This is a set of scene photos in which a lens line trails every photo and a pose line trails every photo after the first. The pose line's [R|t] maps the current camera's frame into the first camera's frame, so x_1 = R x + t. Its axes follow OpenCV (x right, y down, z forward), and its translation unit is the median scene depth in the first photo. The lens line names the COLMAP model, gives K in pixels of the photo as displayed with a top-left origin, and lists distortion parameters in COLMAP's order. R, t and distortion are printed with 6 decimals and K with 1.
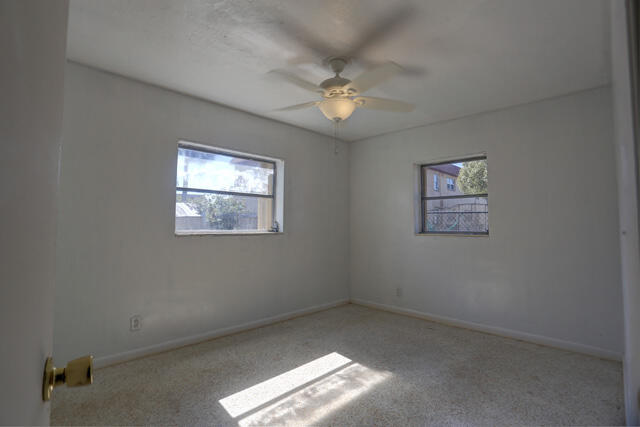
lens RADIAL K [[311.1, 0, 320.8], [0, 311.1, 207.1], [0, 0, 1]] dist [-0.079331, 0.032718]
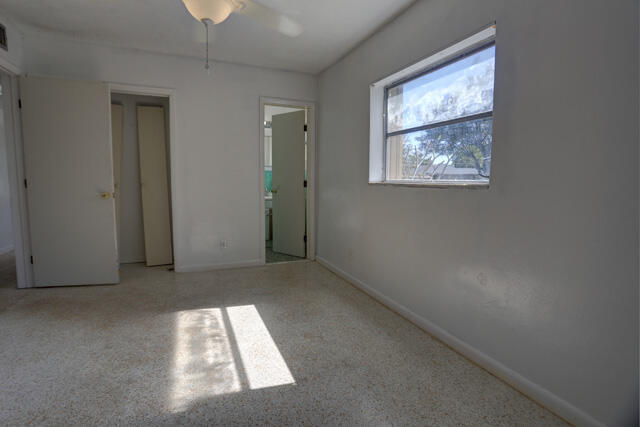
lens RADIAL K [[311.1, 0, 320.8], [0, 311.1, 207.1], [0, 0, 1]] dist [-0.079331, 0.032718]
pose [[-0.378295, 0.068528, -0.923145, 0.641020], [0.033543, 0.997616, 0.060311, 0.124499], [0.925077, -0.008150, -0.379691, 1.504234]]
